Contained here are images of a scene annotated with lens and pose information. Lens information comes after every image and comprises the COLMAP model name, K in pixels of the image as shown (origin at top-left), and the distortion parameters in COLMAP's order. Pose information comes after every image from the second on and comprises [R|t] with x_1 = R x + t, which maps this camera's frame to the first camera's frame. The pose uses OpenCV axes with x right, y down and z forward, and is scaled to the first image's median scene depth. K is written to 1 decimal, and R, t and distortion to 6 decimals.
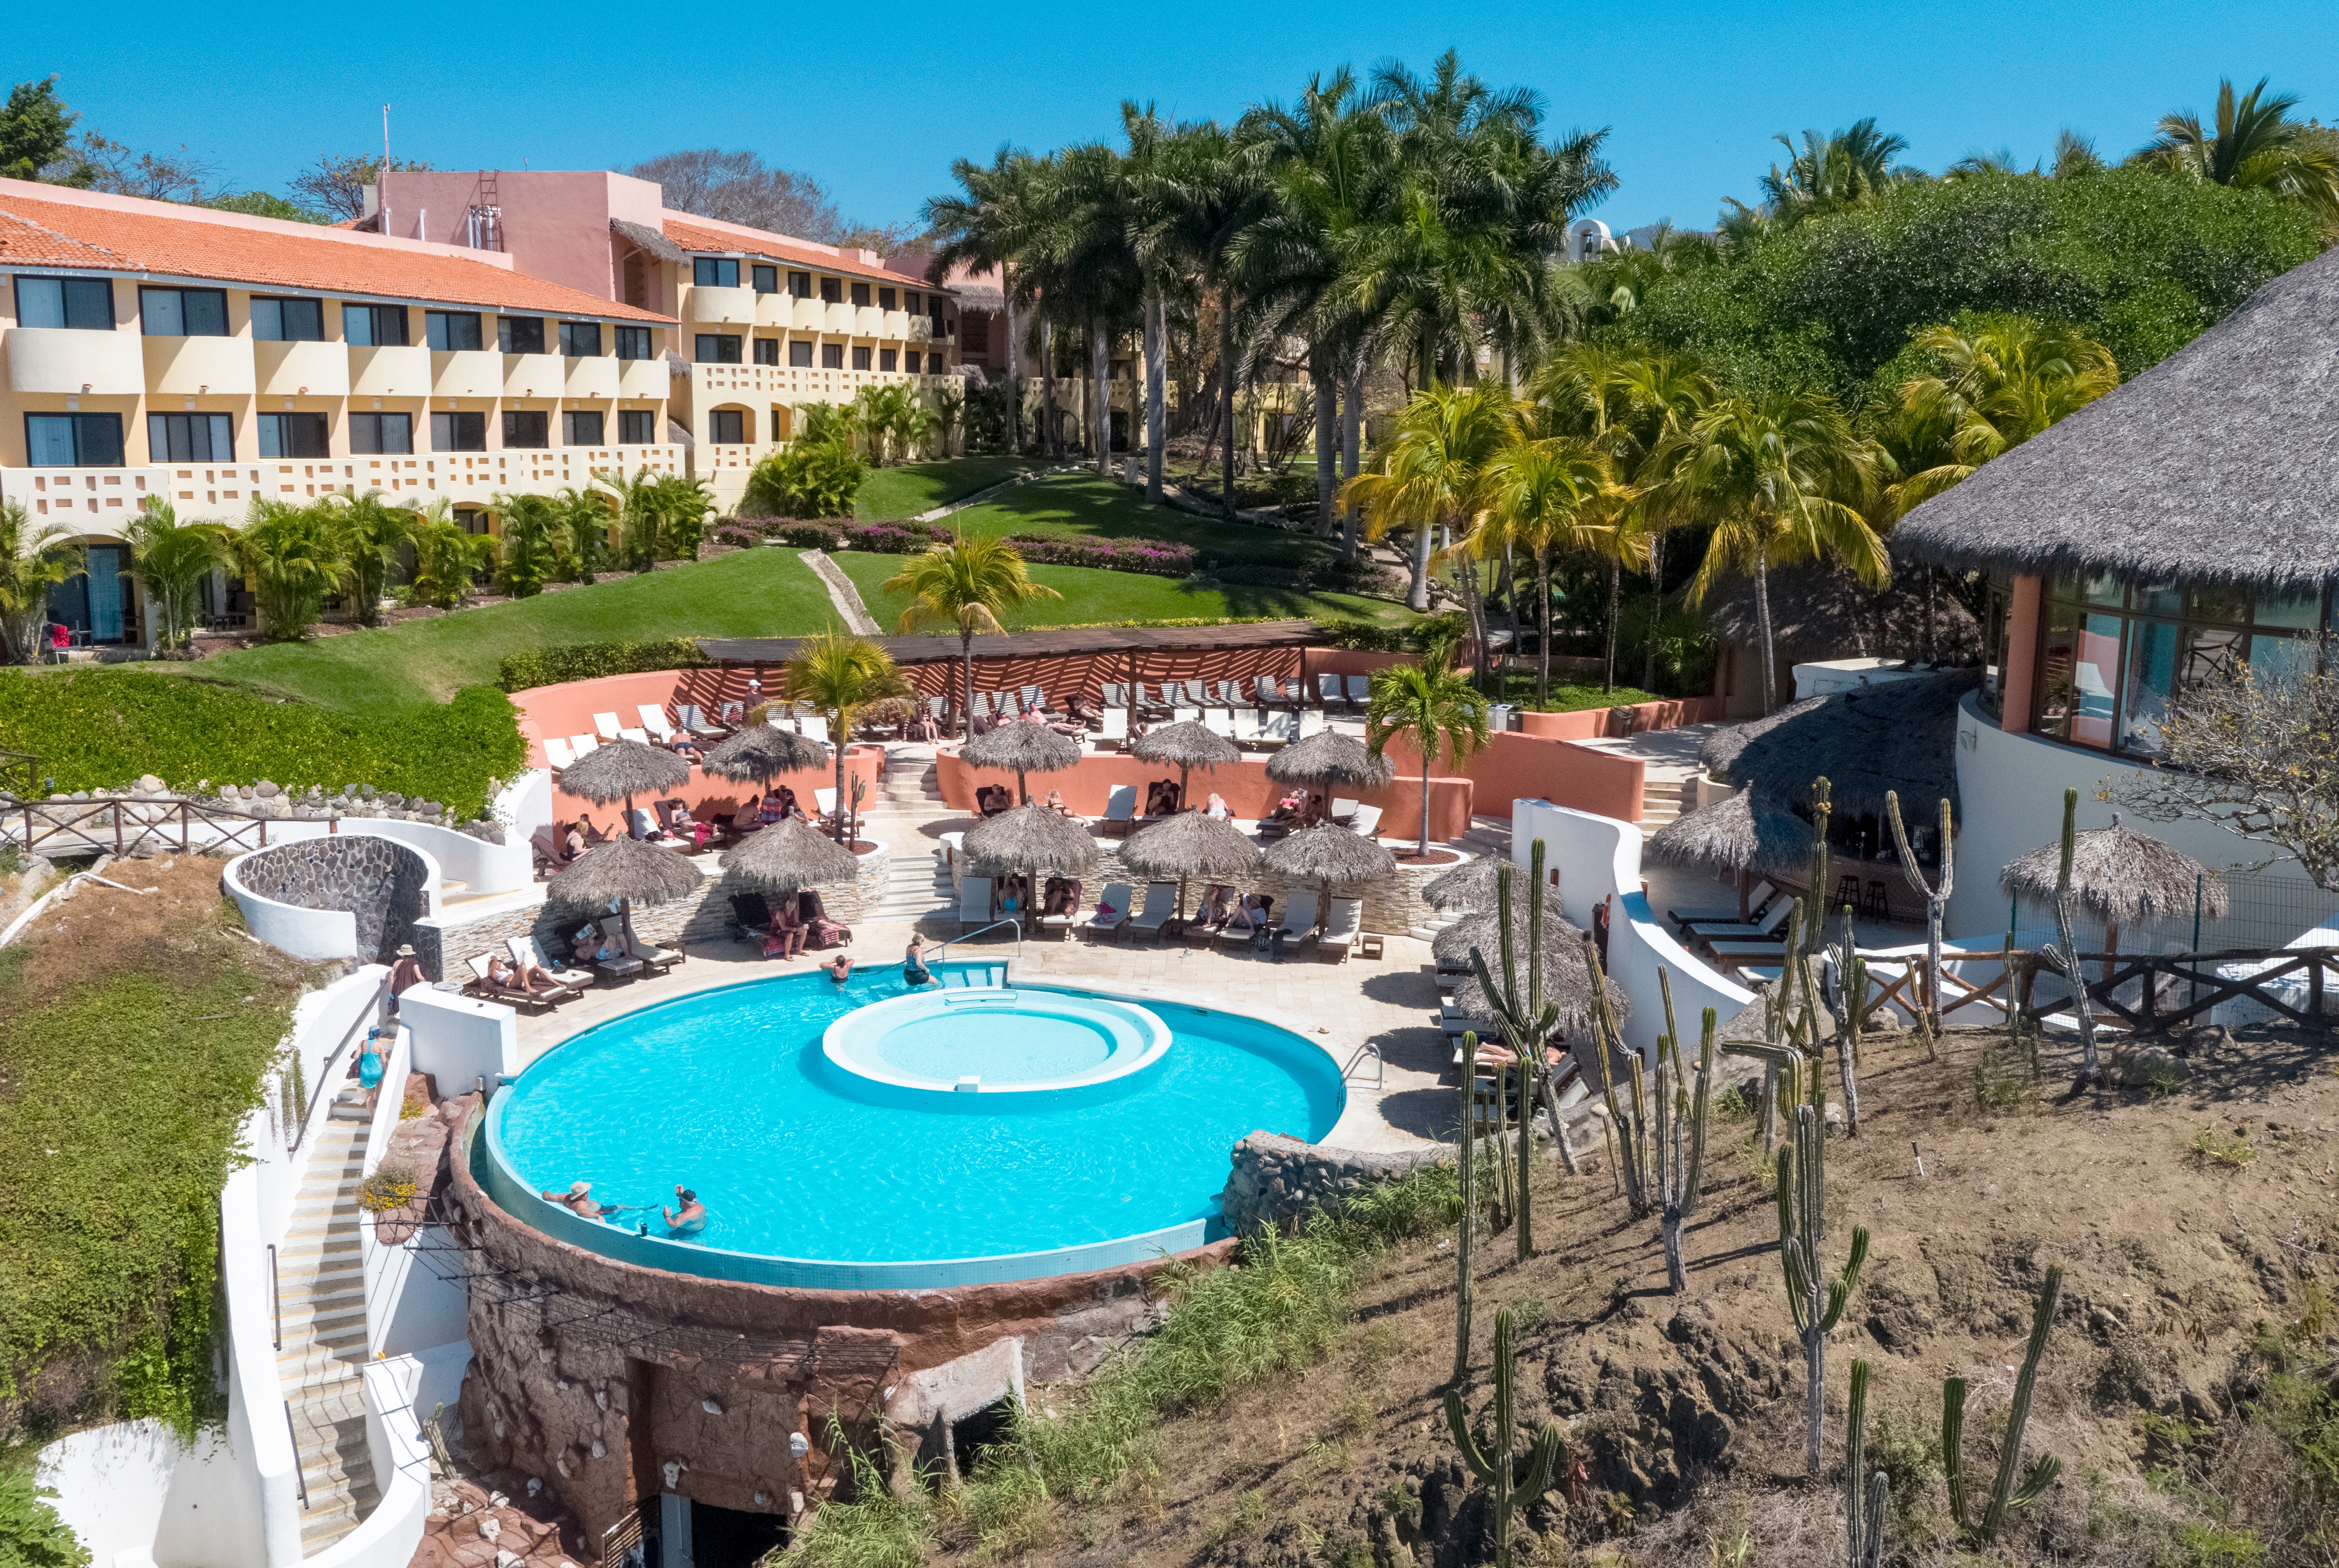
lens RADIAL K [[2111.9, 0, 1169.5], [0, 2111.9, 784.0], [0, 0, 1]] dist [-0.000762, -0.000617]
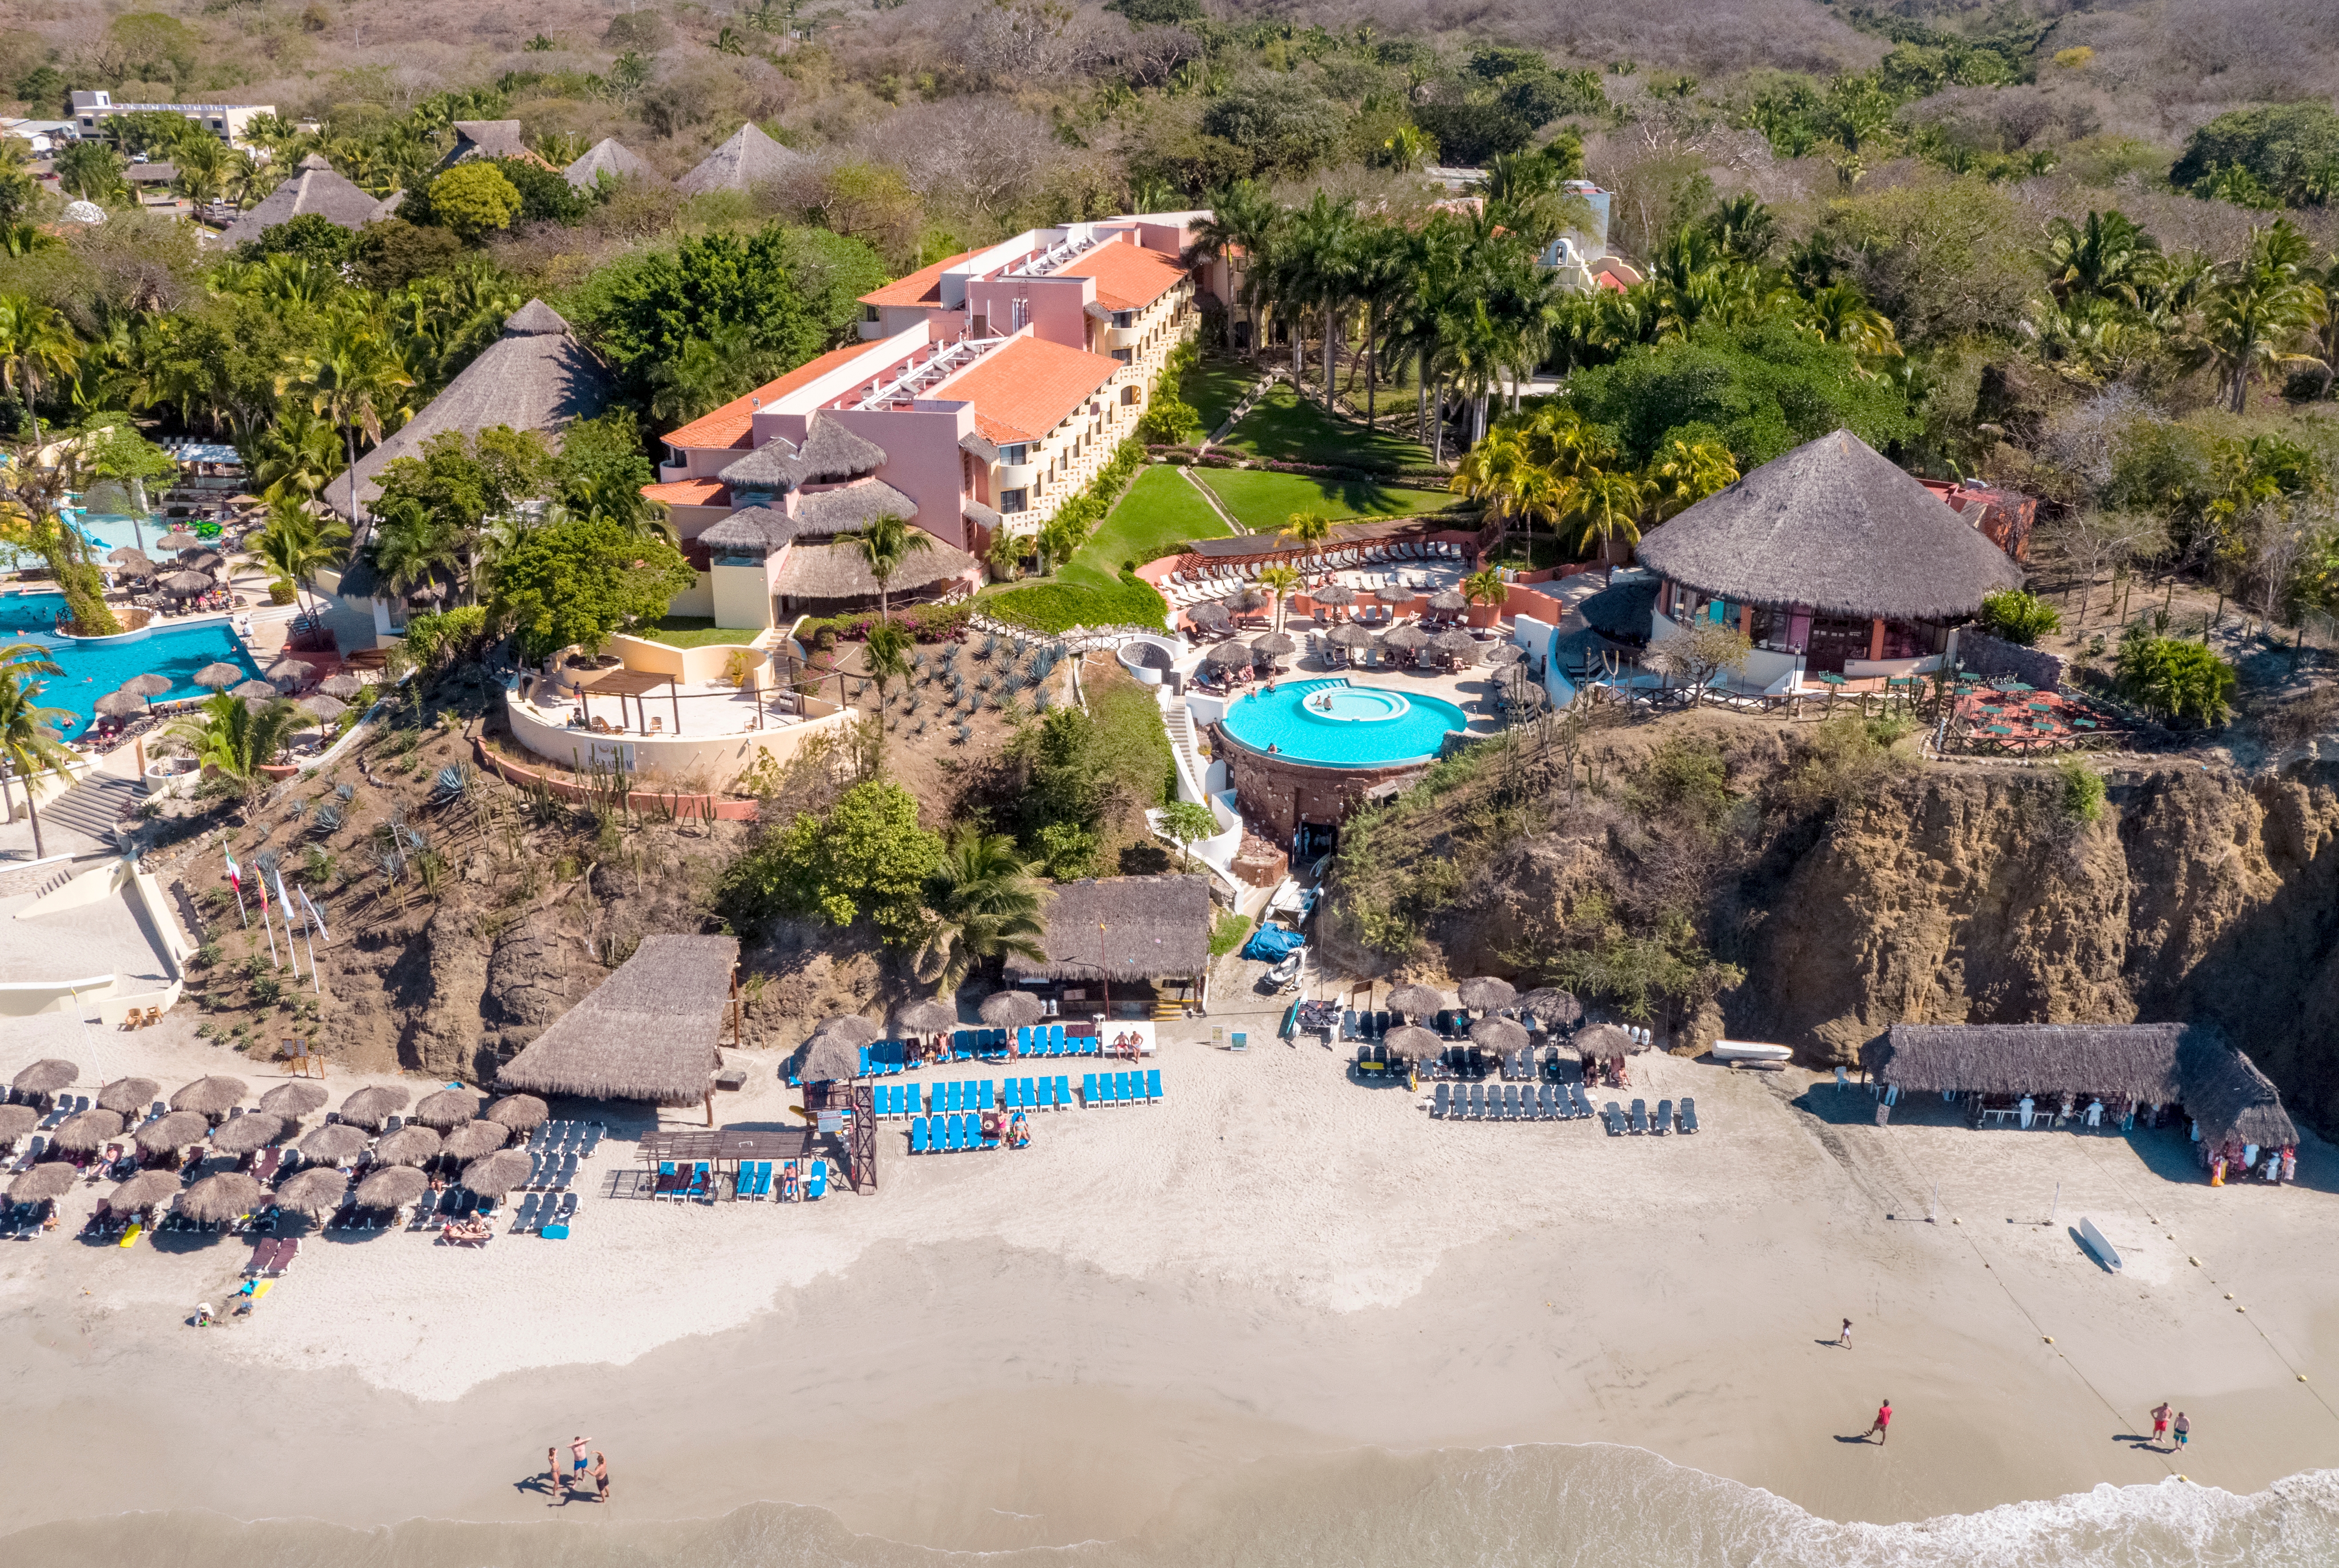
lens RADIAL K [[2112.2, 0, 1169.5], [0, 2112.2, 784.0], [0, 0, 1]] dist [-0.000762, -0.000617]
pose [[0.999887, -0.011449, 0.009749, -0.468258], [0.009582, 0.984746, 0.173732, -0.383619], [-0.011590, -0.173619, 0.984745, -2.603632]]
